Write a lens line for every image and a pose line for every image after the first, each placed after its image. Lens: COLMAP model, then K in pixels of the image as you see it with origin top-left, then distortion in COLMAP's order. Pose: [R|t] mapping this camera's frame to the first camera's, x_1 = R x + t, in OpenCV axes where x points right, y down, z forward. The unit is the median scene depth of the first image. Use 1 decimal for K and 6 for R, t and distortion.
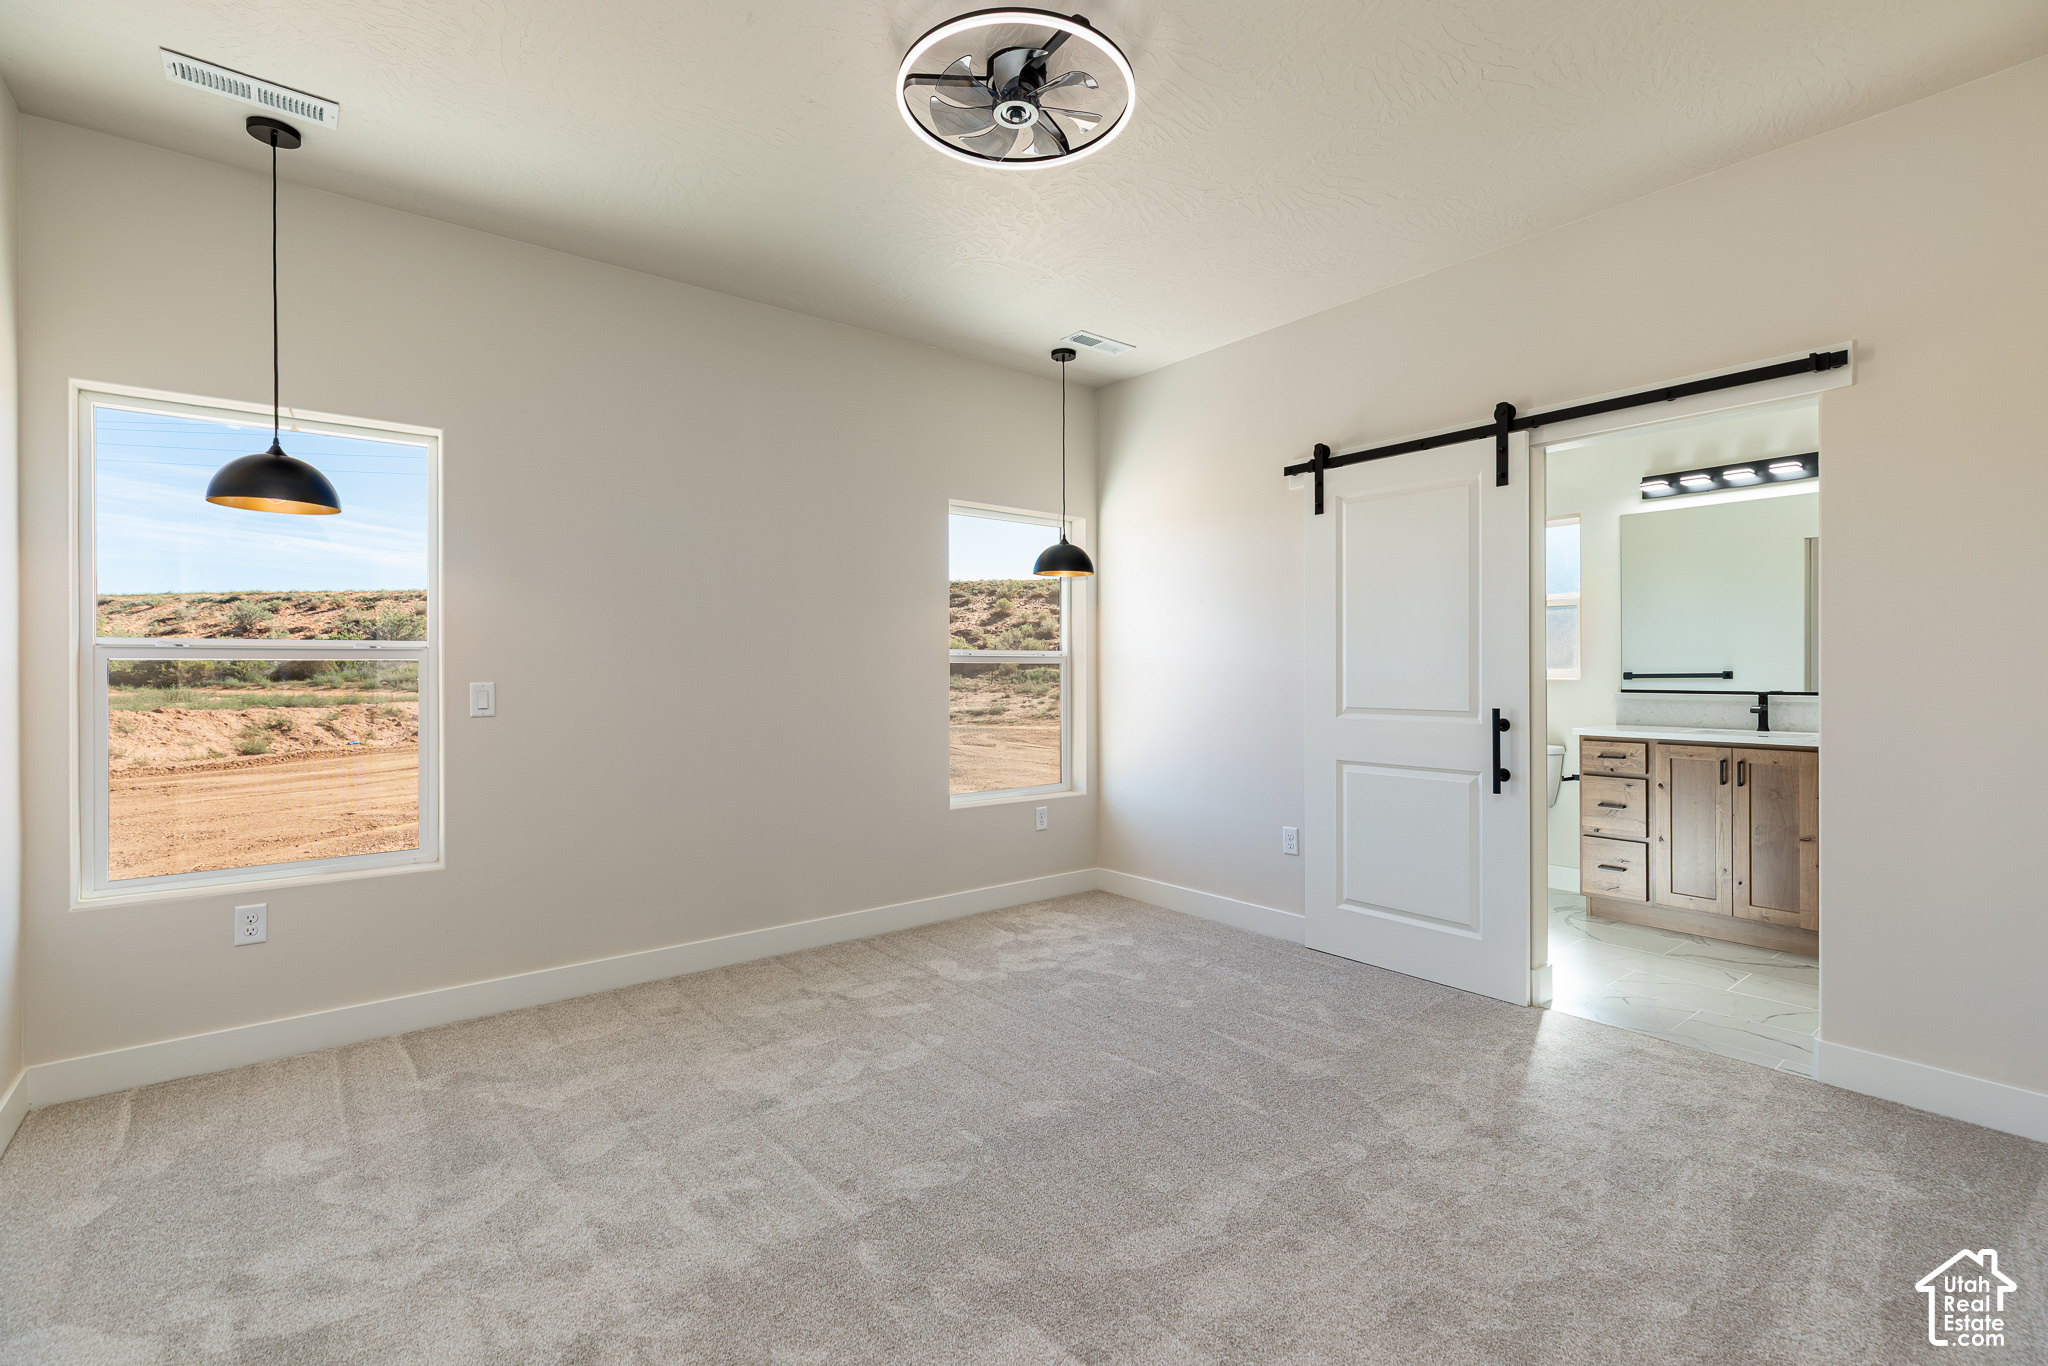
lens RADIAL K [[918.6, 0, 1028.5], [0, 918.6, 672.0], [0, 0, 1]] dist [0.000469, -0.000213]
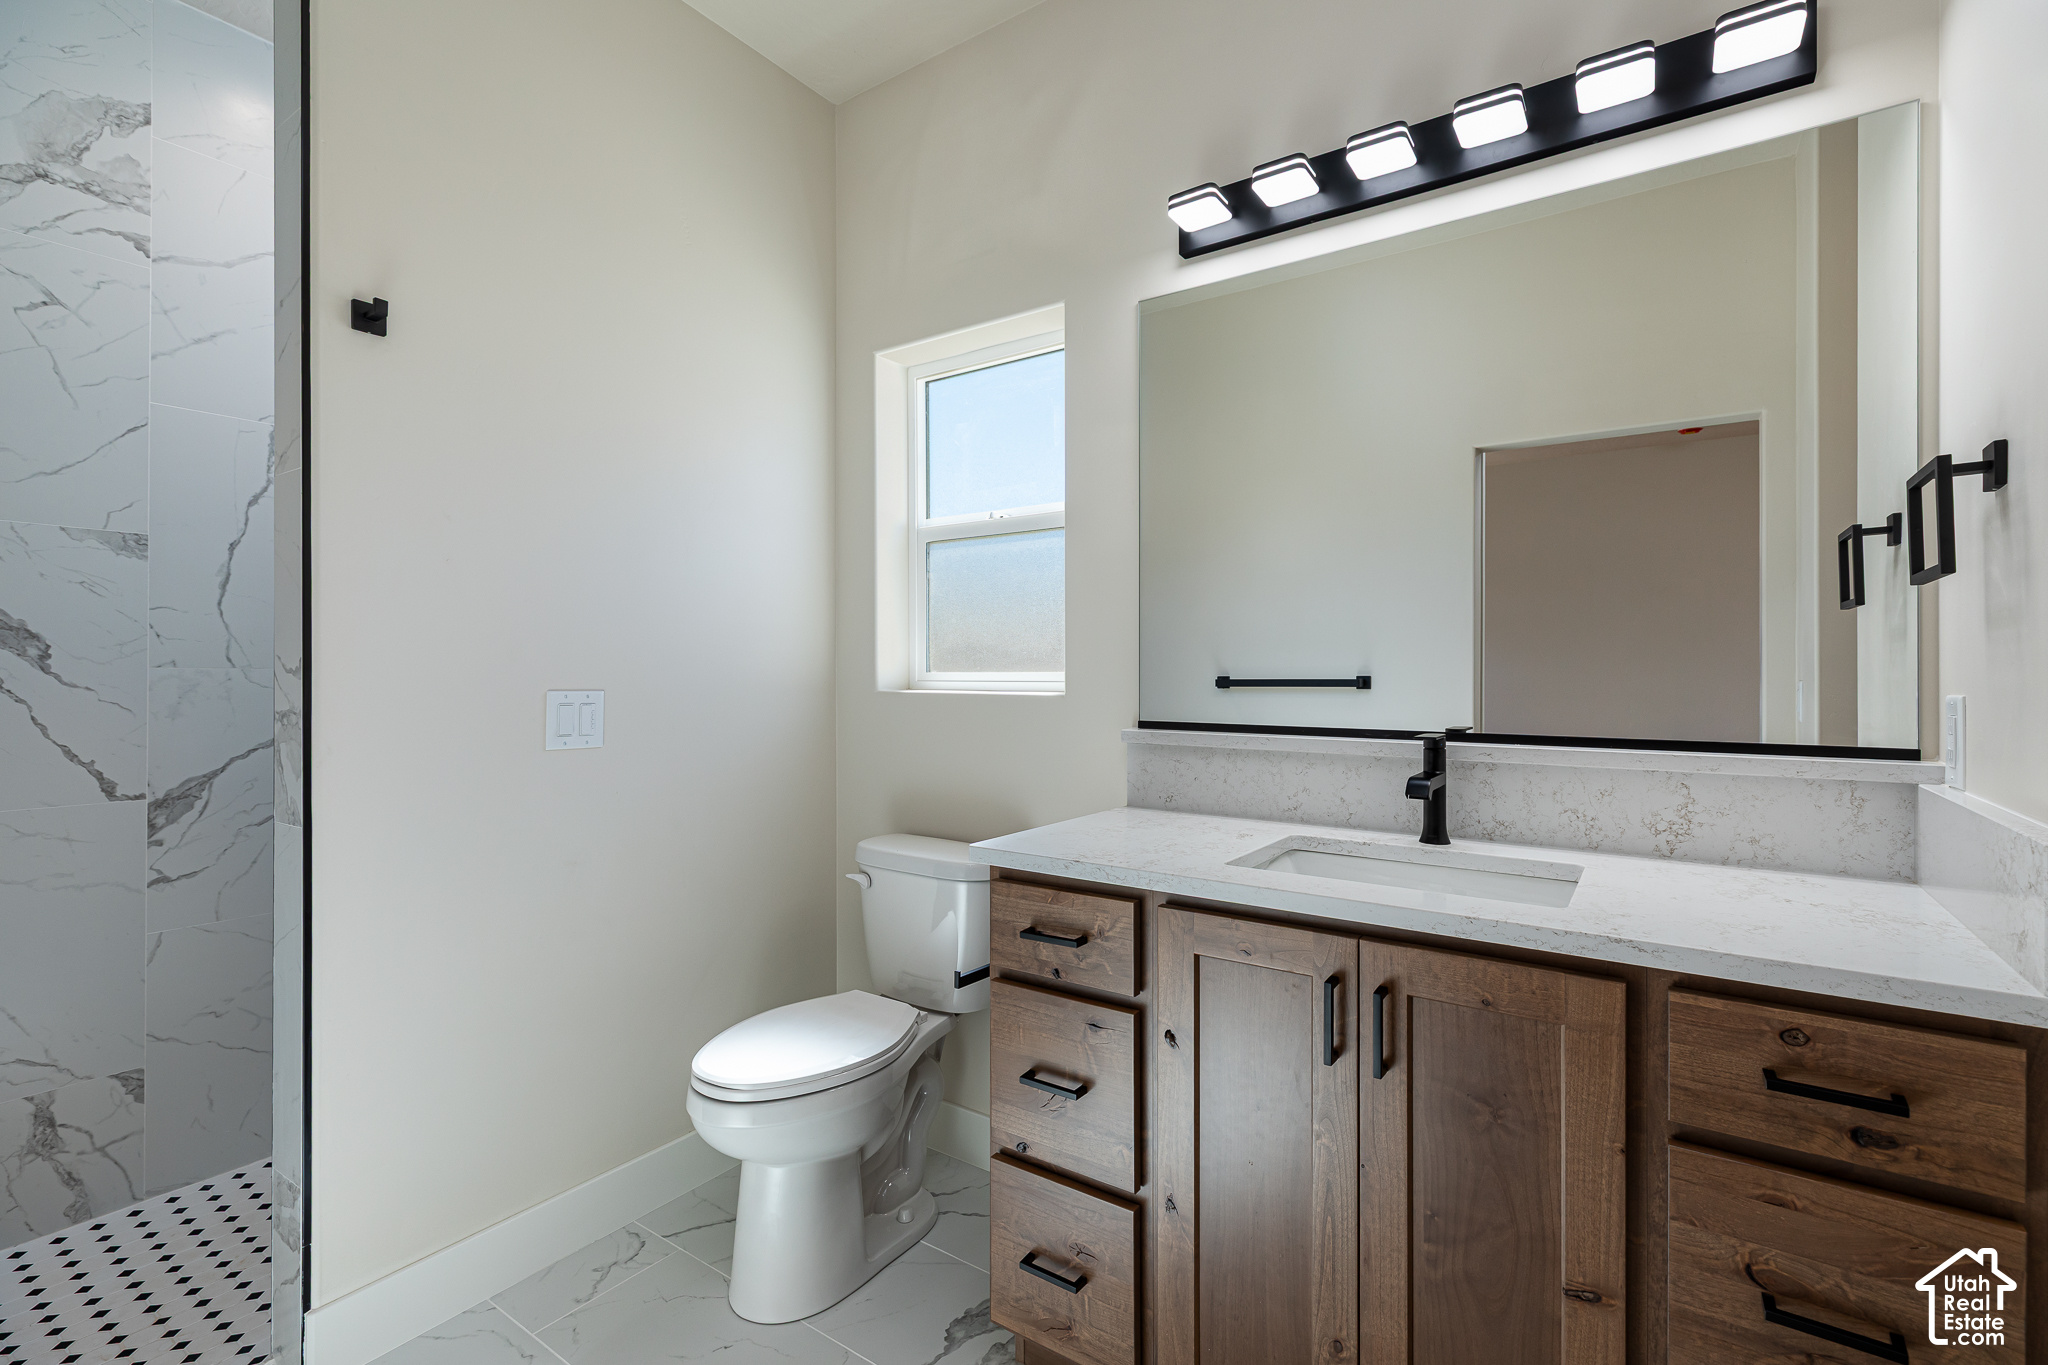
lens RADIAL K [[918.6, 0, 1028.5], [0, 918.6, 671.5], [0, 0, 1]] dist [0.000469, -0.000213]
pose [[0.957479, 0.005055, 0.288460, 0.527434], [-0.005302, 0.999986, 0.000072, -0.003307], [-0.288456, -0.001598, 0.957492, 0.681967]]
